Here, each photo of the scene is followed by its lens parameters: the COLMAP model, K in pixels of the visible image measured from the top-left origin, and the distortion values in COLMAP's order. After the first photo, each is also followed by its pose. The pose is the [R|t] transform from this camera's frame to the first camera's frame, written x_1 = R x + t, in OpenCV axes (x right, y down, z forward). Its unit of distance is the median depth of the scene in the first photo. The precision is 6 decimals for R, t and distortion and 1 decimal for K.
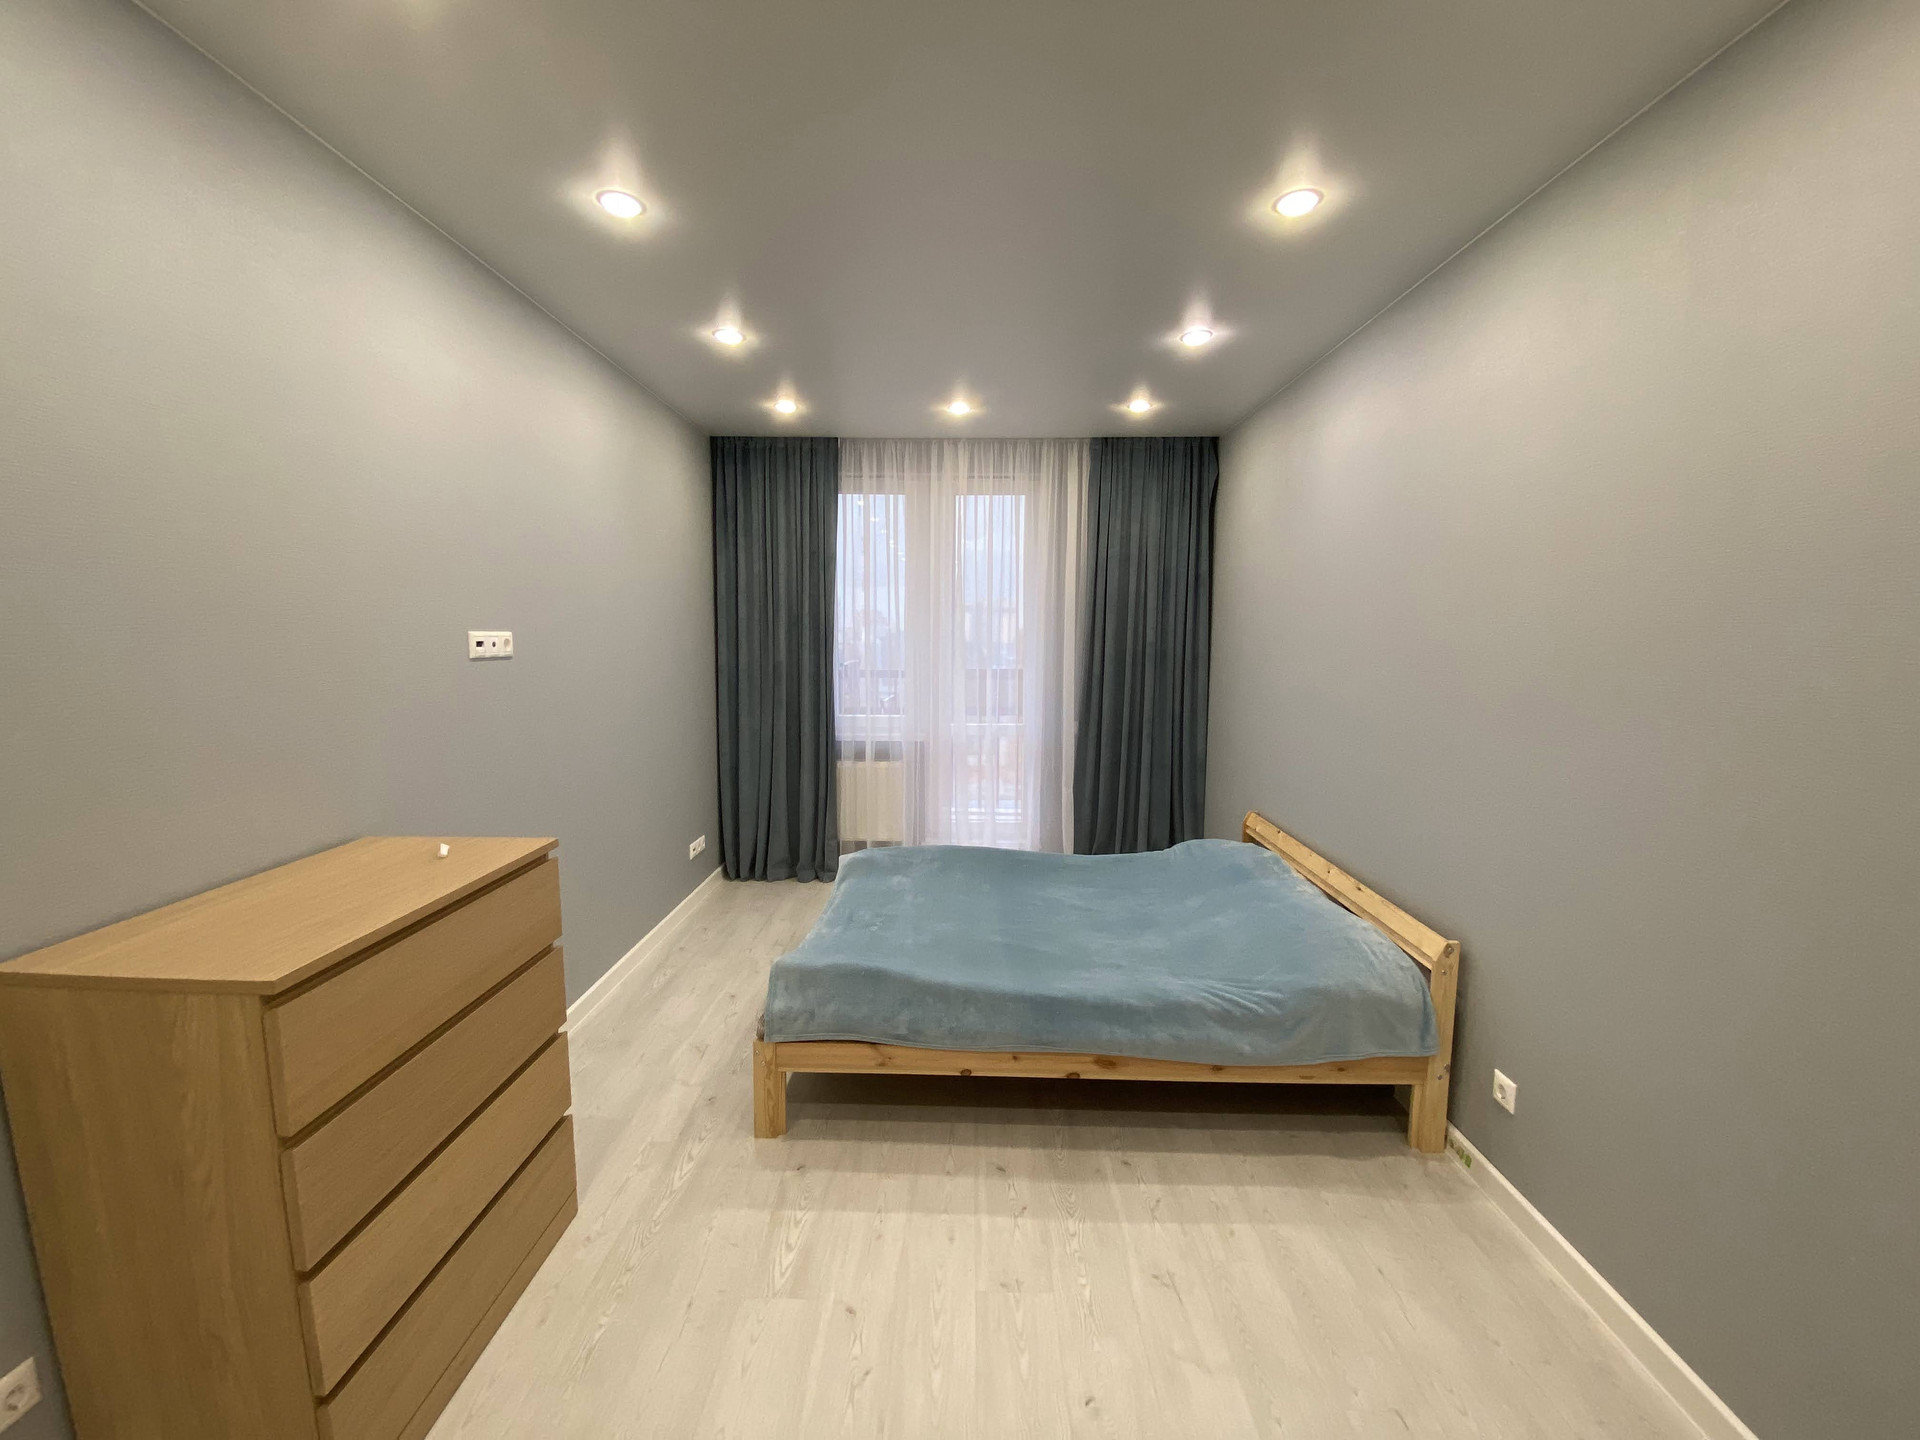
lens RADIAL K [[777.7, 0, 953.2], [0, 777.7, 721.0], [0, 0, 1]] dist [0.031931, -0.024154]
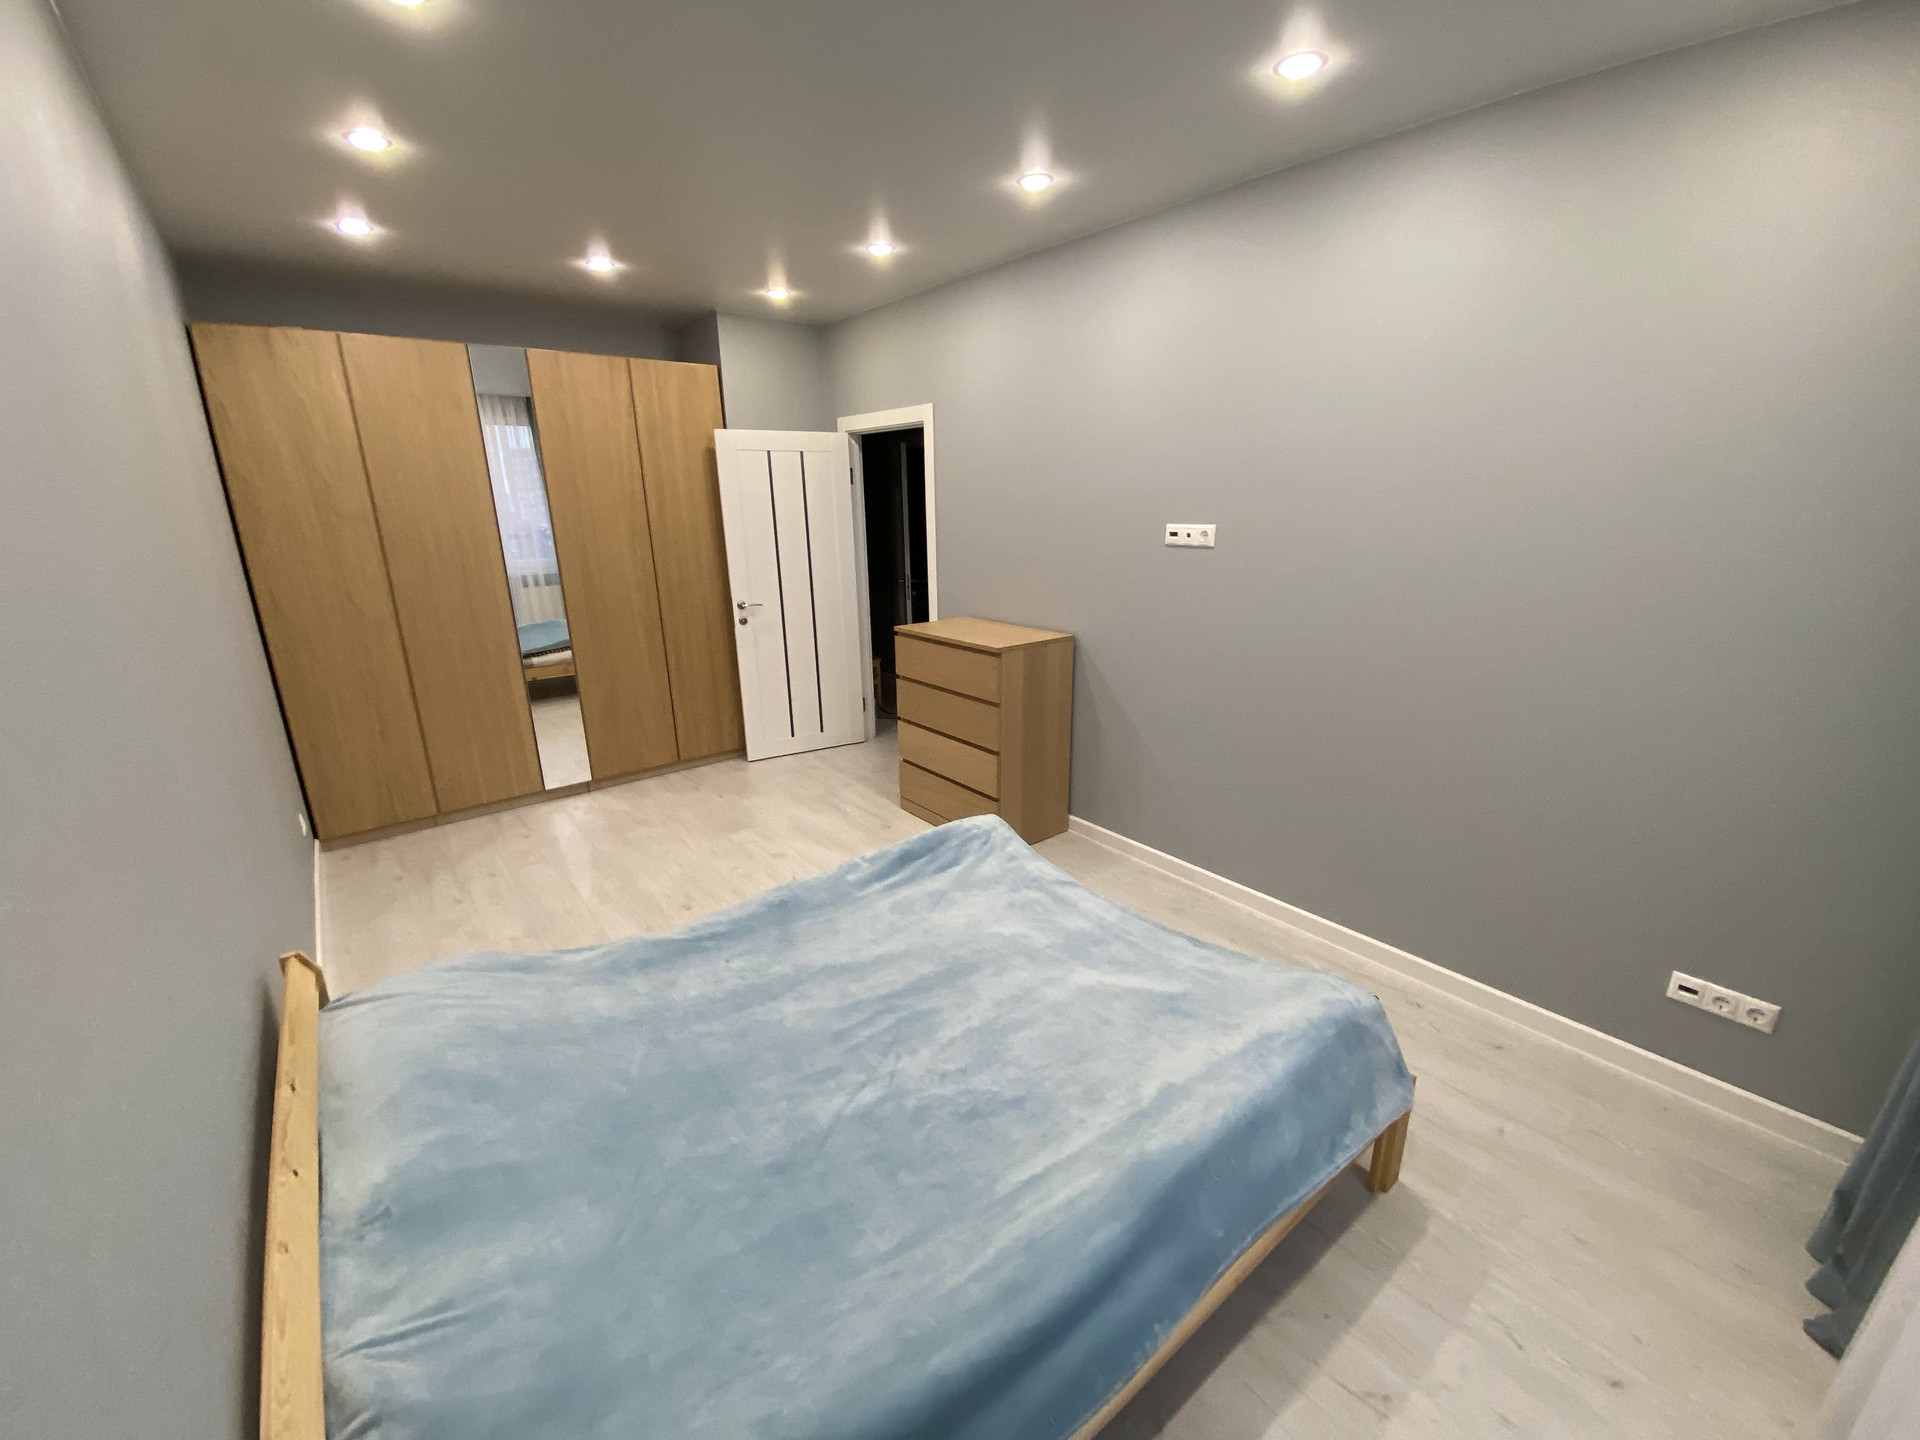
lens RADIAL K [[777.7, 0, 953.2], [0, 777.7, 721.0], [0, 0, 1]] dist [0.031931, -0.024154]
pose [[-0.772761, 0.191490, -0.605122, 0.493116], [-0.052817, 0.930694, 0.361966, -0.246400], [0.632496, 0.311674, -0.709089, 1.698064]]
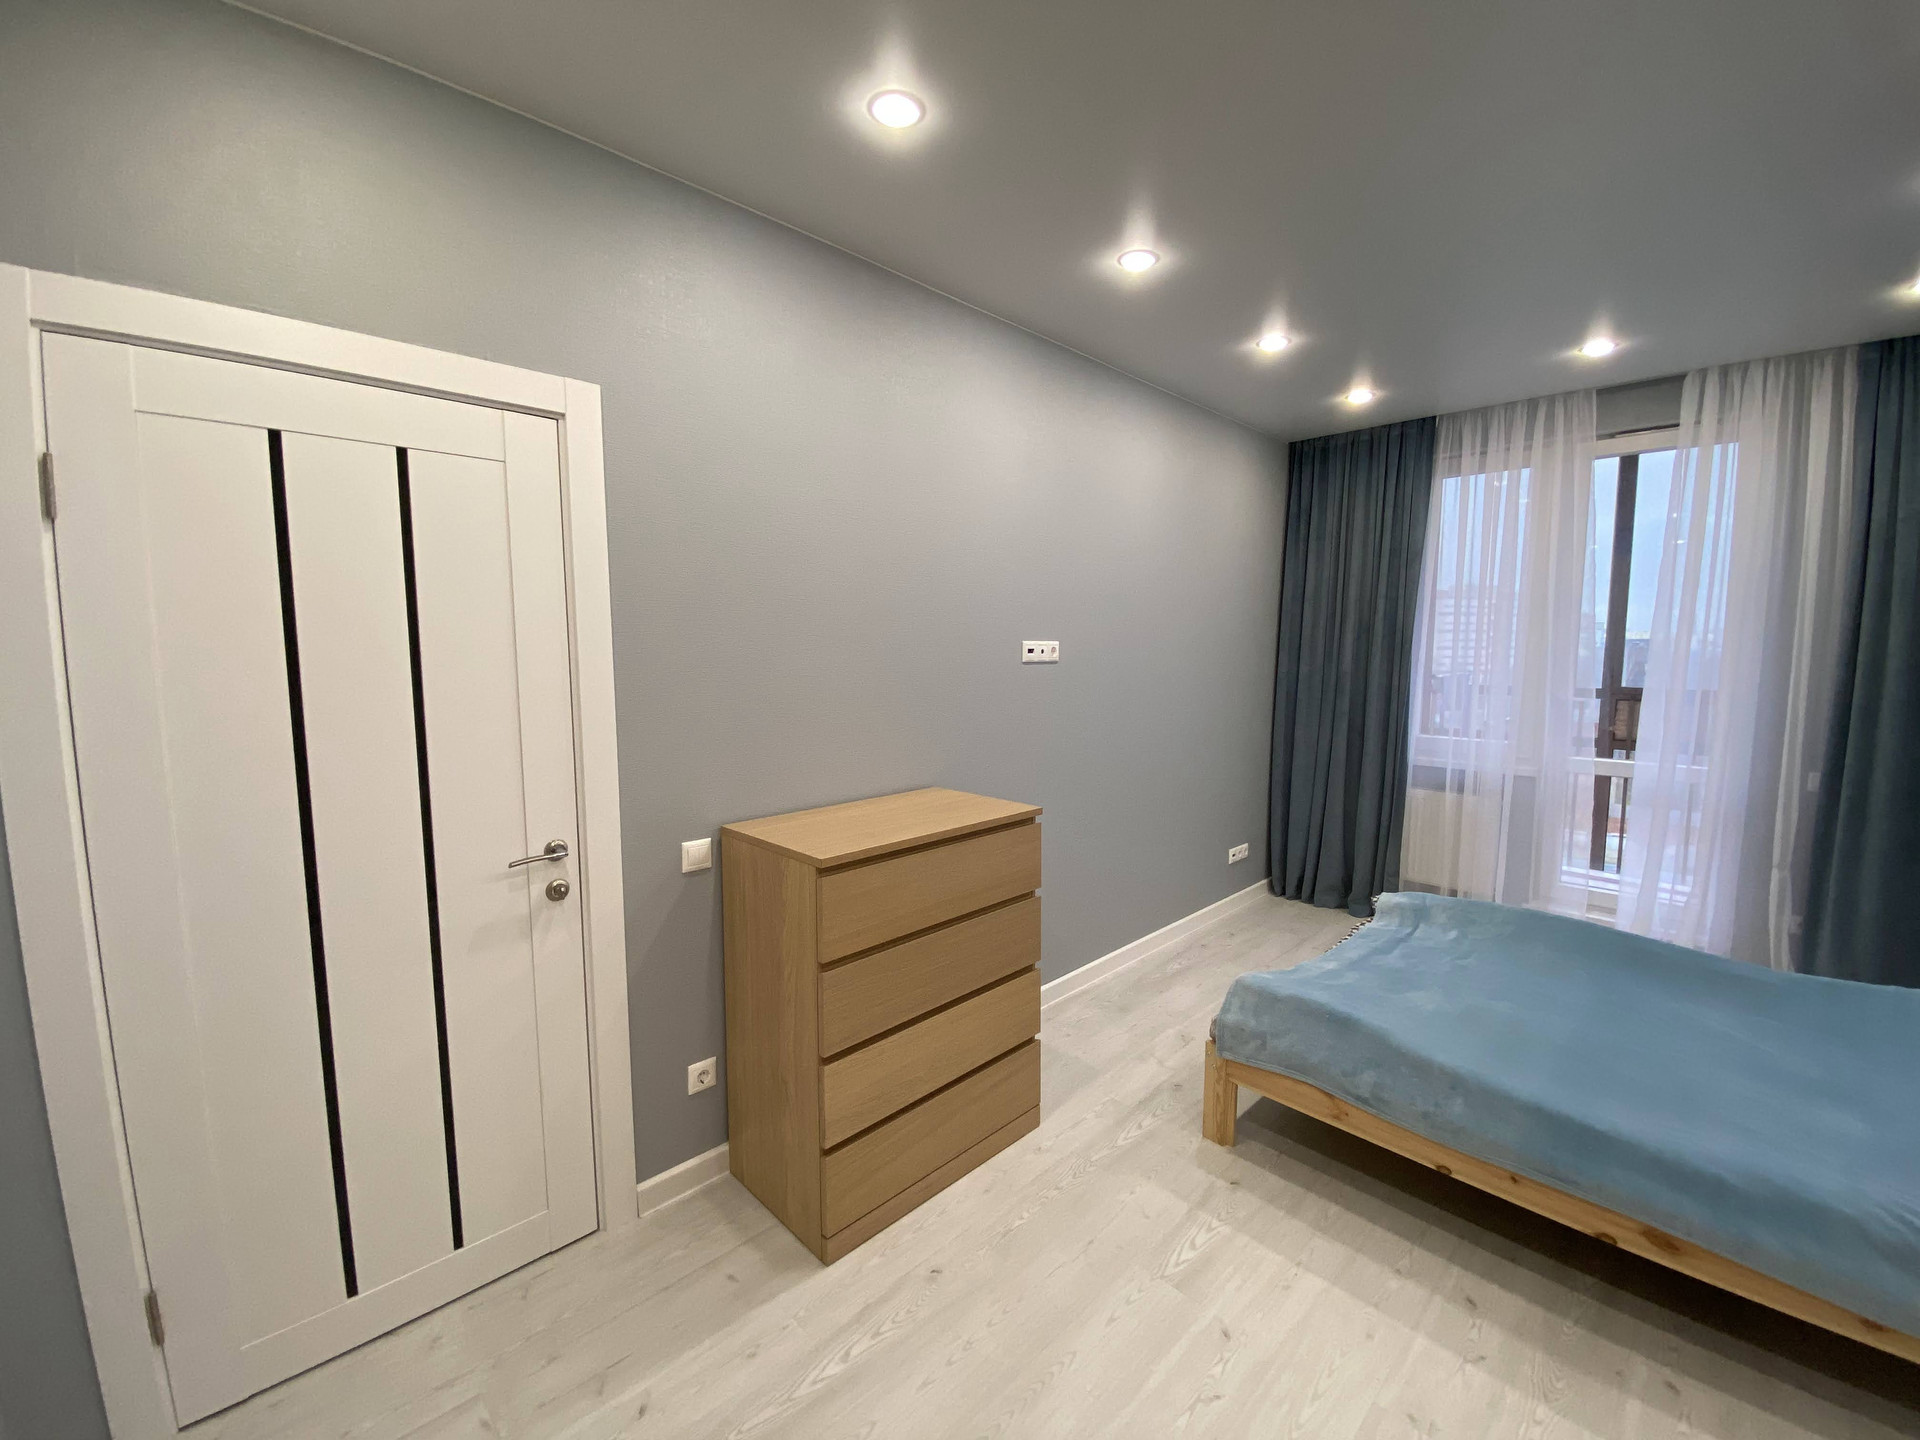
lens RADIAL K [[777.7, 0, 953.2], [0, 777.7, 721.0], [0, 0, 1]] dist [0.031931, -0.024154]
pose [[0.711836, 0.065044, -0.699327, 0.179150], [-0.075084, 0.997044, 0.016306, 0.002763], [0.698320, 0.040901, 0.714616, 0.025154]]
